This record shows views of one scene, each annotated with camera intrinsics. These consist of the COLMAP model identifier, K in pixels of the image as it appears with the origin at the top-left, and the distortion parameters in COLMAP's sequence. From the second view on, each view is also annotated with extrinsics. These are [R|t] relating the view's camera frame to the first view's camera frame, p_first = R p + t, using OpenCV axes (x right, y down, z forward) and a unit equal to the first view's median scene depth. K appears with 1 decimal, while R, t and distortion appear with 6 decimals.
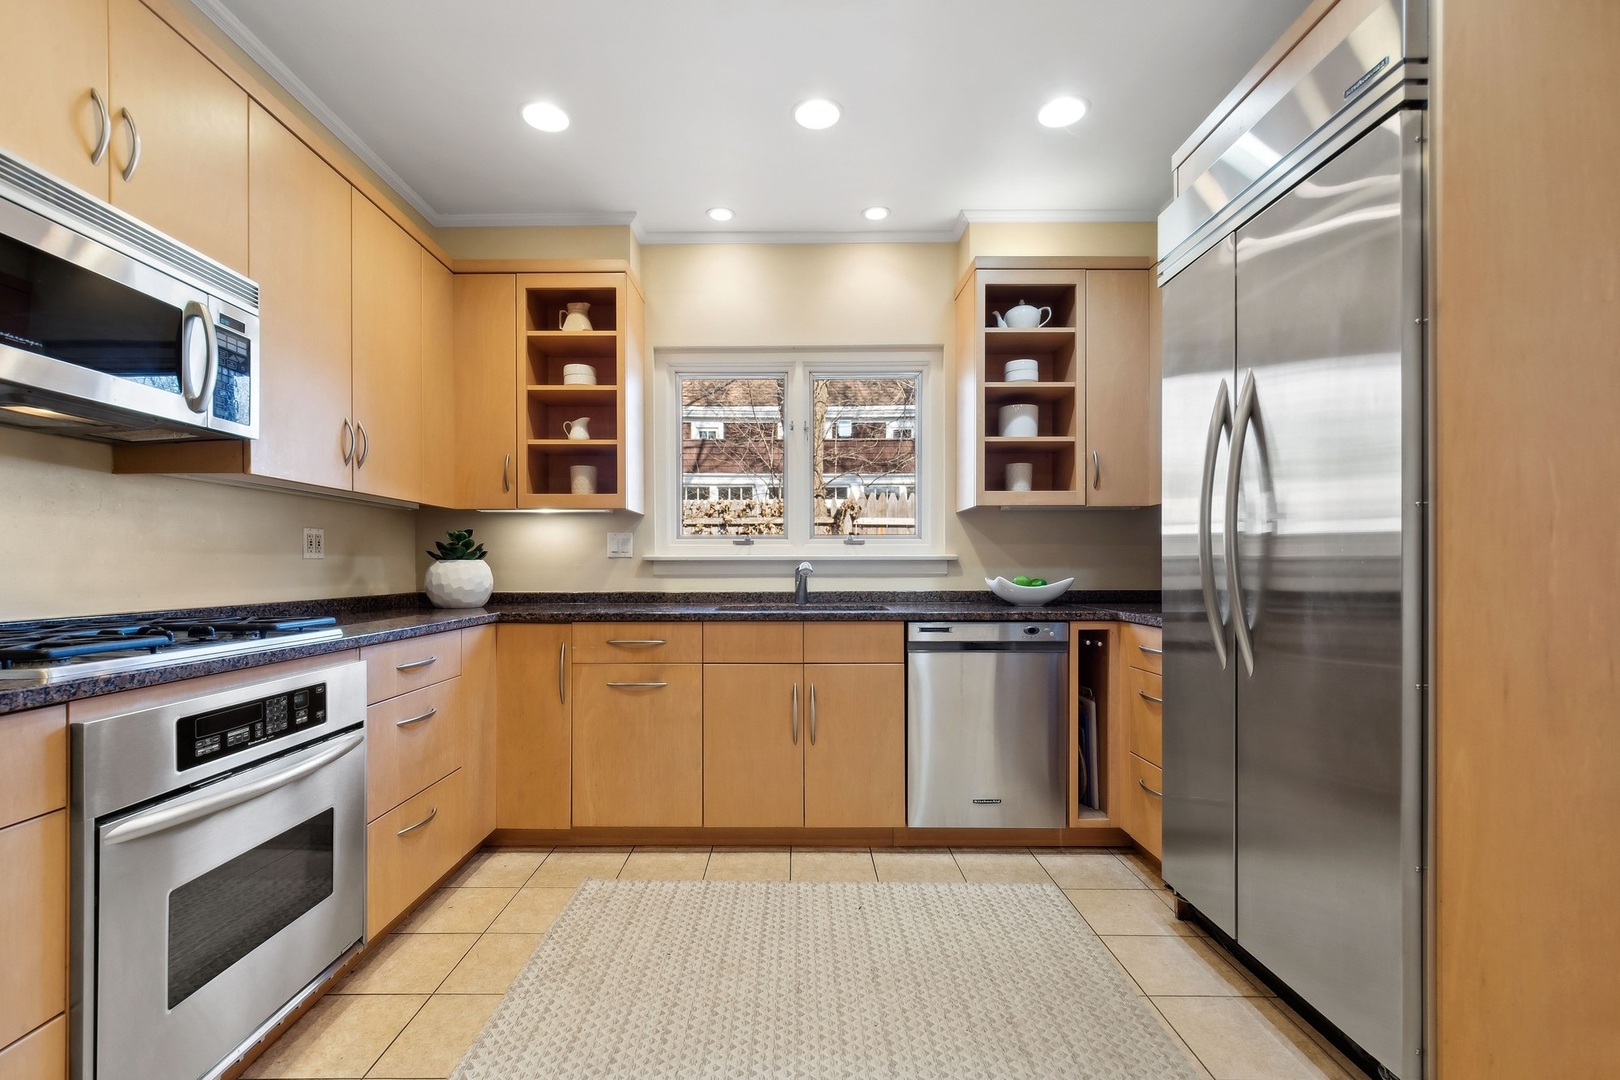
lens RADIAL K [[733.1, 0, 785.2], [0, 733.1, 574.3], [0, 0, 1]] dist [-0.004496, -0.003757]
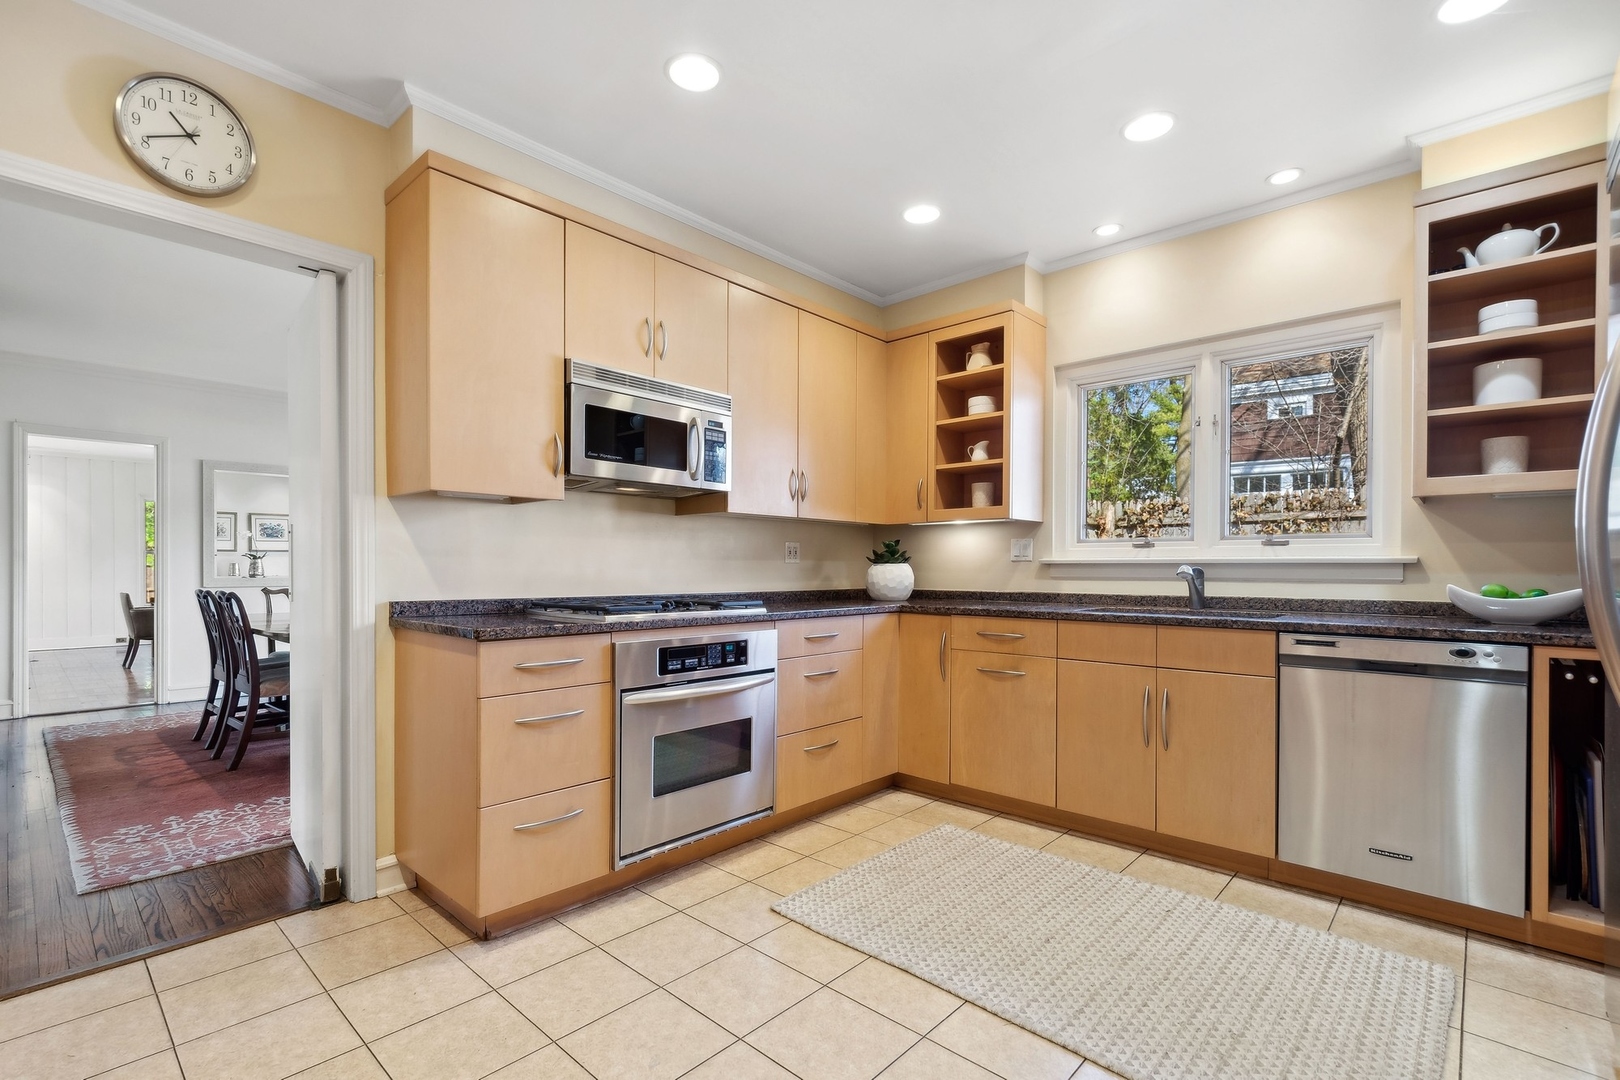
lens RADIAL K [[733.1, 0, 764.0], [0, 733.1, 575.6], [0, 0, 1]] dist [-0.004496, -0.003757]
pose [[0.715824, 0.012201, -0.698174, 0.326566], [-0.011957, 0.999915, 0.005214, -0.002248], [0.698178, 0.004616, 0.715909, -0.086922]]
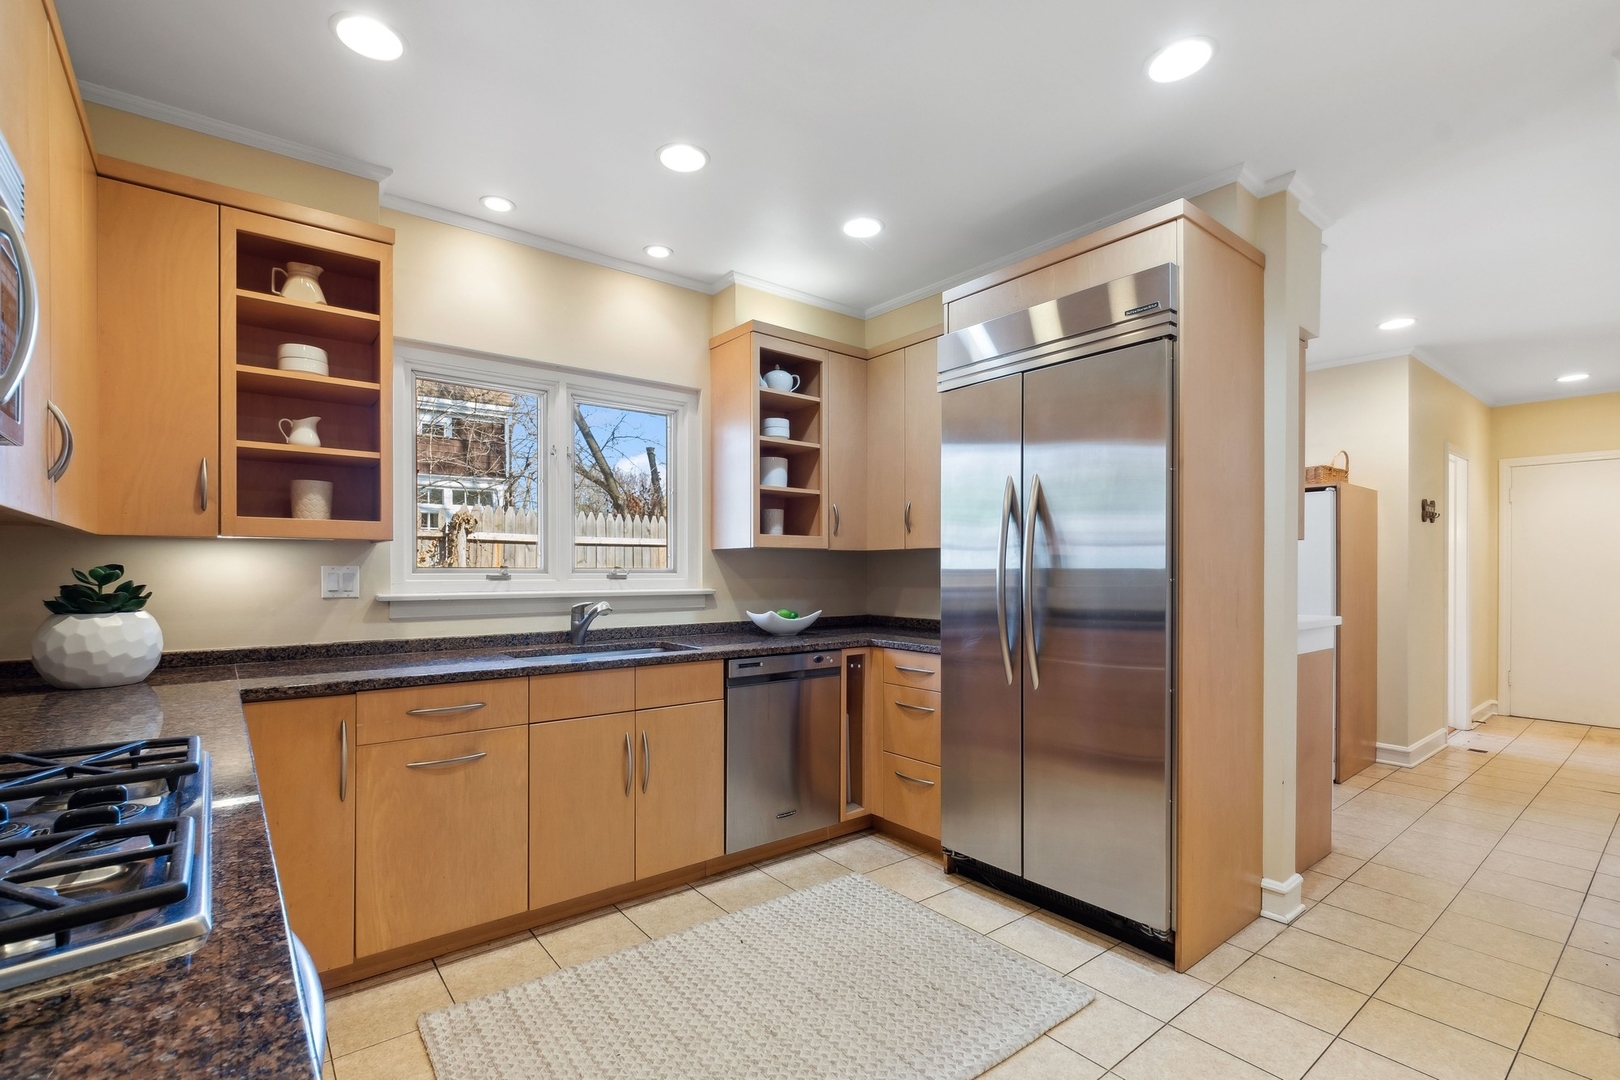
lens RADIAL K [[733.1, 0, 783.6], [0, 733.1, 573.9], [0, 0, 1]] dist [-0.004496, -0.003757]
pose [[0.782330, -0.002760, 0.622858, -0.408427], [0.005009, 0.999986, -0.001861, -0.053557], [-0.622844, 0.004576, 0.782332, 0.120120]]
